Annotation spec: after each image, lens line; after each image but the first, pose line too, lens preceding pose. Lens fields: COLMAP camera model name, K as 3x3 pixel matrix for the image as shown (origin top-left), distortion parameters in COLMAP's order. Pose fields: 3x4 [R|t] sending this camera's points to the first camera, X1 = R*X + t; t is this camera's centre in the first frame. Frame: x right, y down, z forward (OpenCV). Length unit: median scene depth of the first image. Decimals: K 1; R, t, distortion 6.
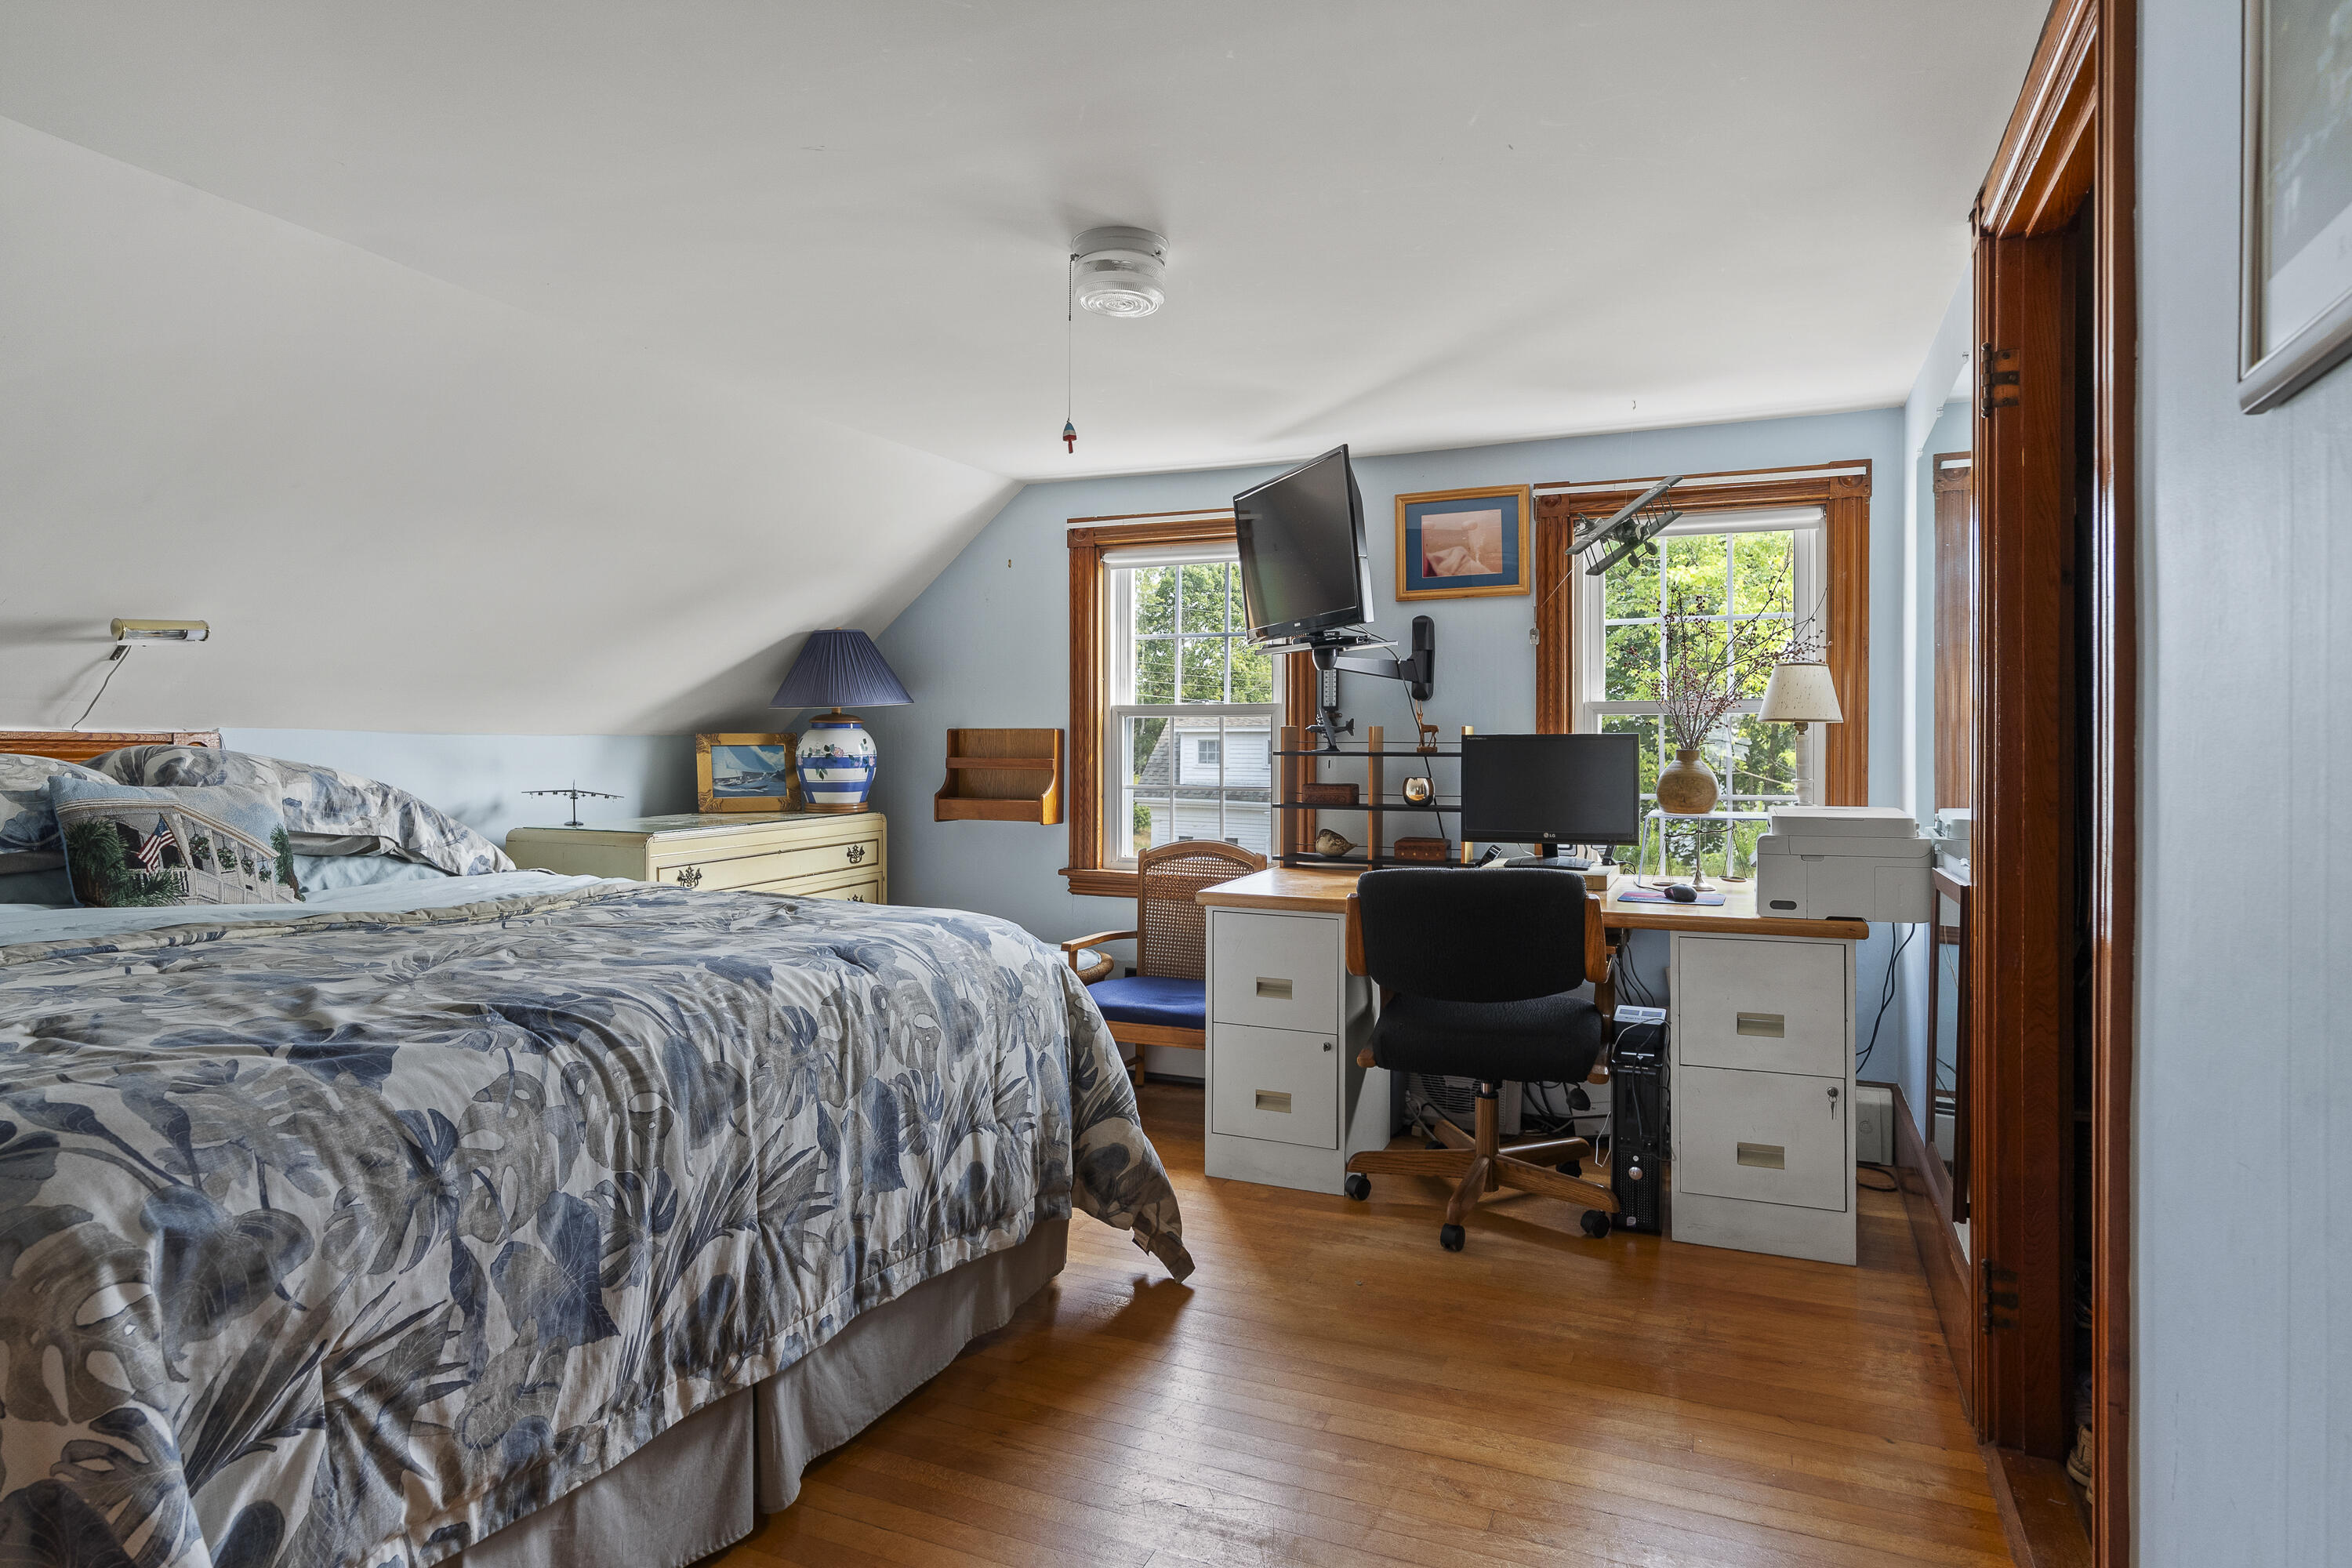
lens RADIAL K [[1335.8, 0, 1179.3], [0, 1335.8, 771.9], [0, 0, 1]] dist [-0.004697, -0.000555]
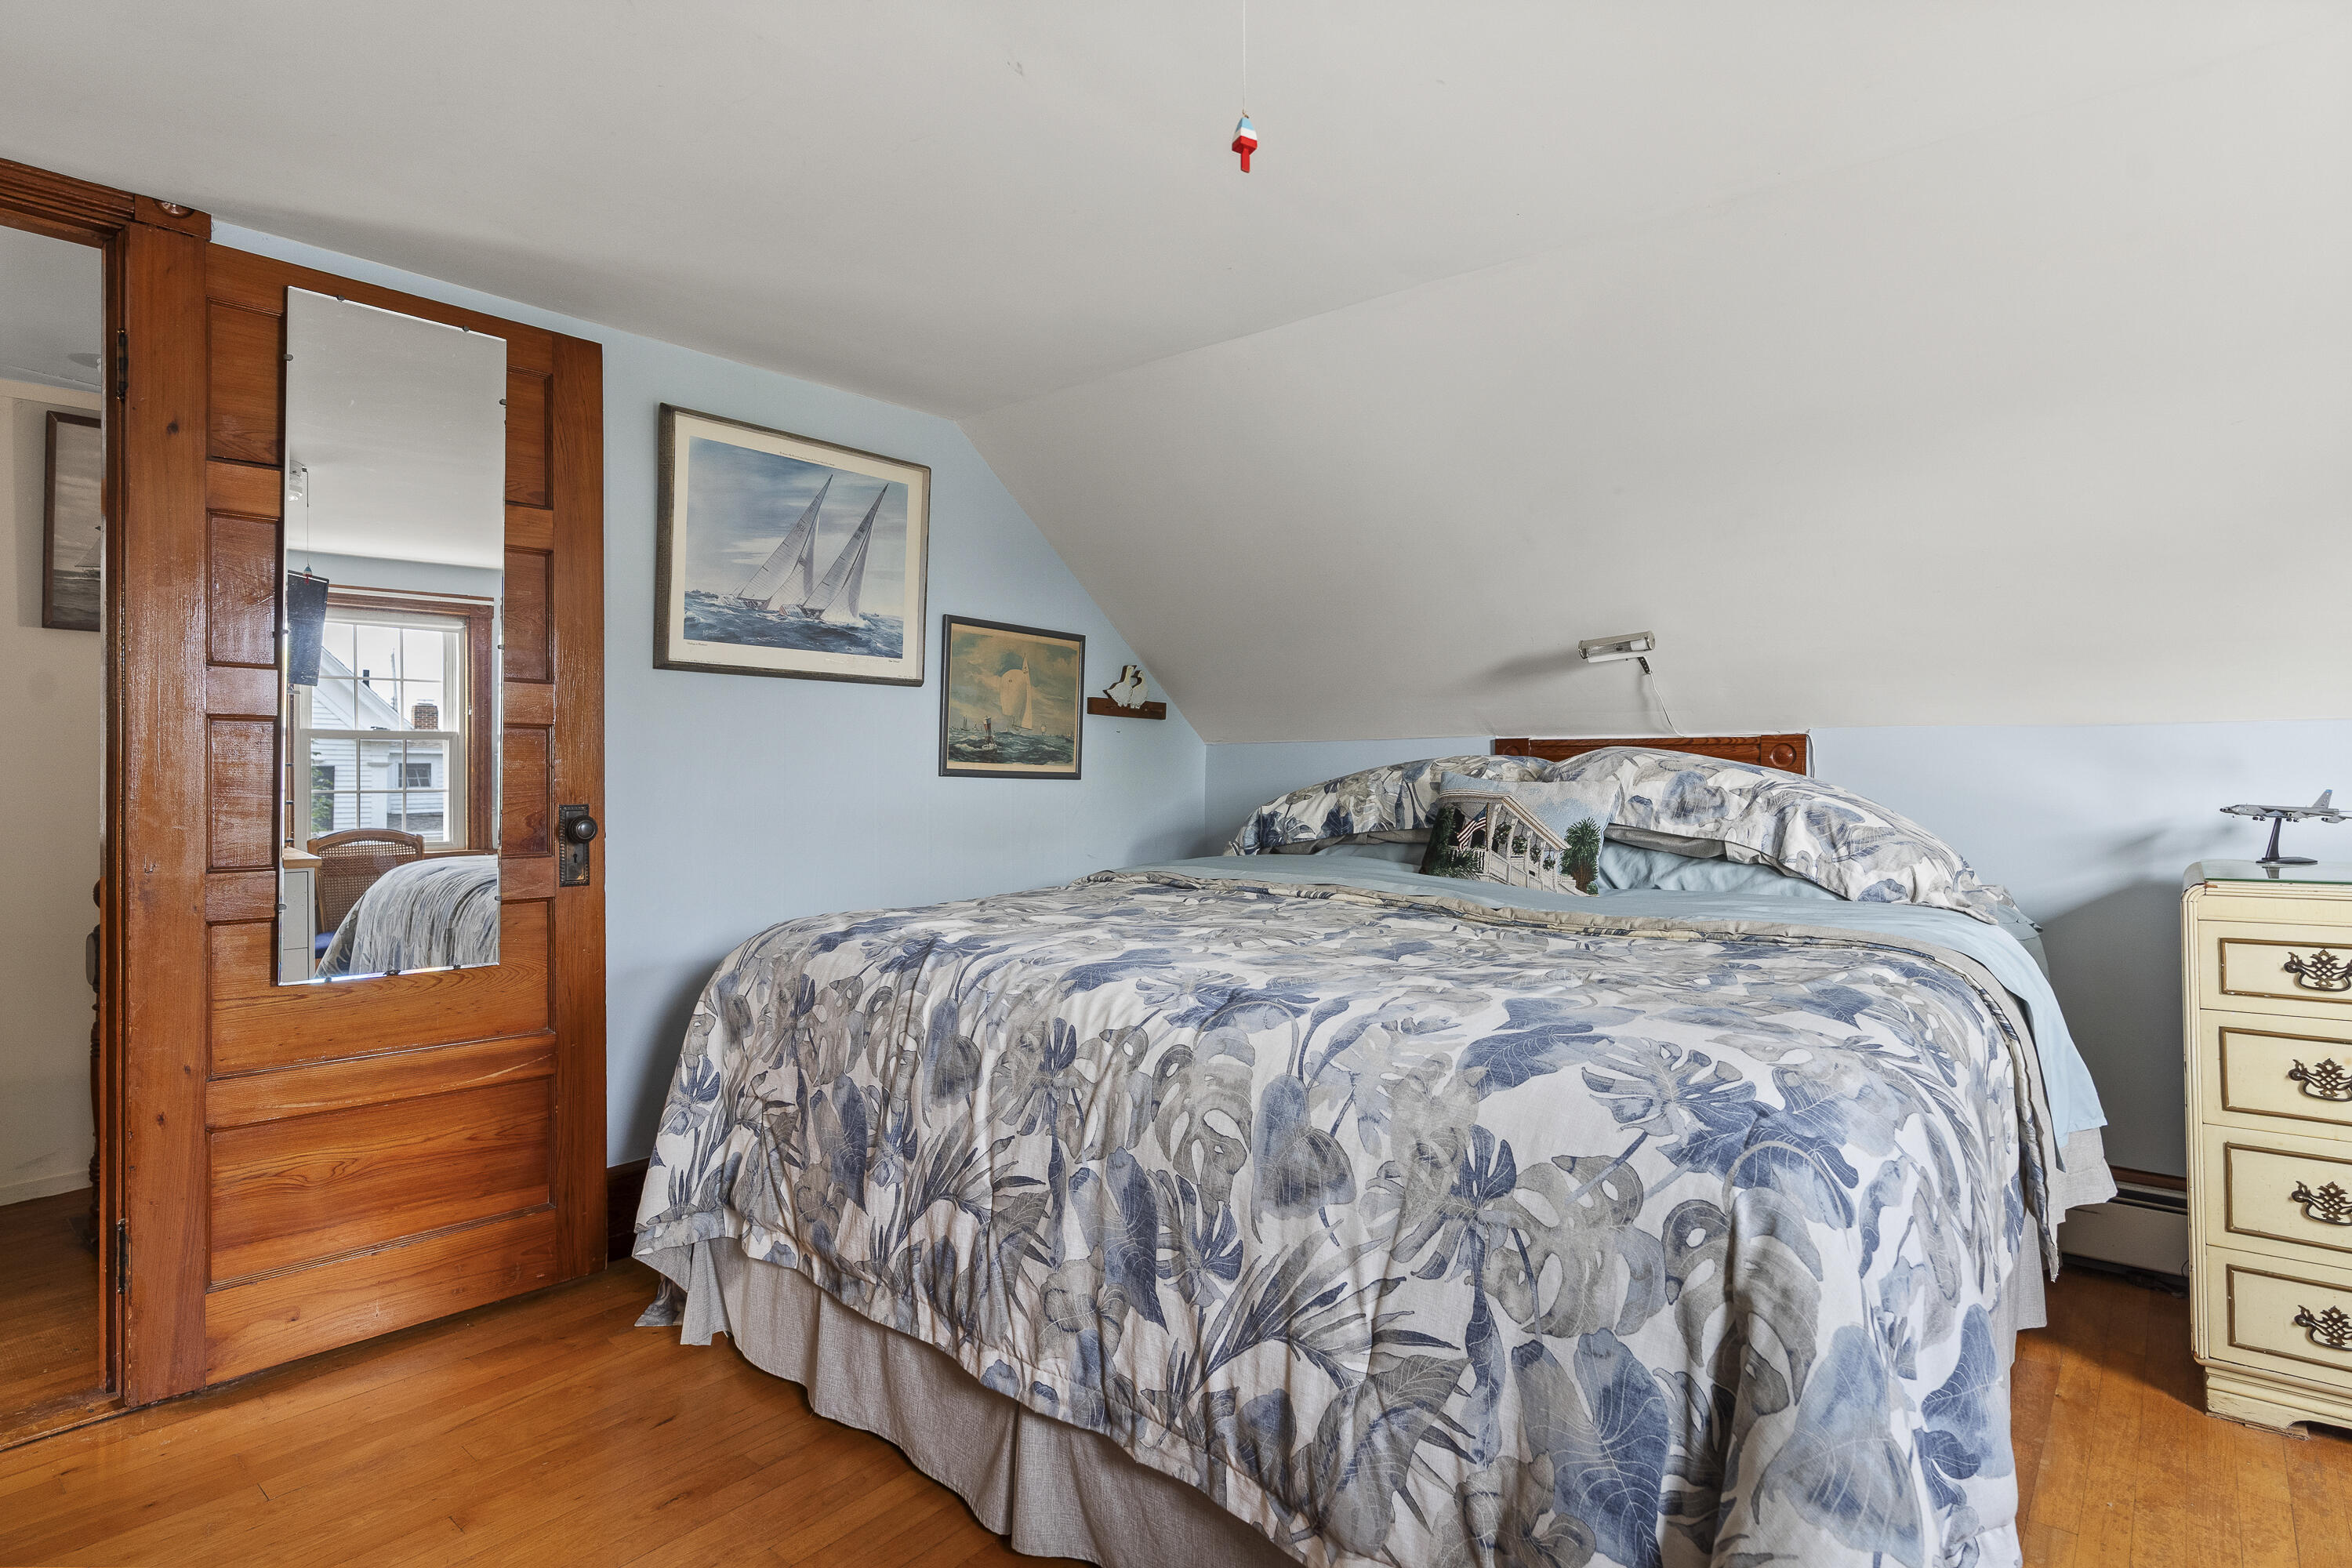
lens RADIAL K [[1259.7, 0, 1178.7], [0, 1259.7, 776.8], [0, 0, 1]] dist [-0.006386, -0.000784]
pose [[-0.312155, 0.000712, -0.950031, 0.436892], [-0.012390, 0.999912, 0.004820, 0.006340], [0.949950, 0.013276, -0.312119, 1.197534]]
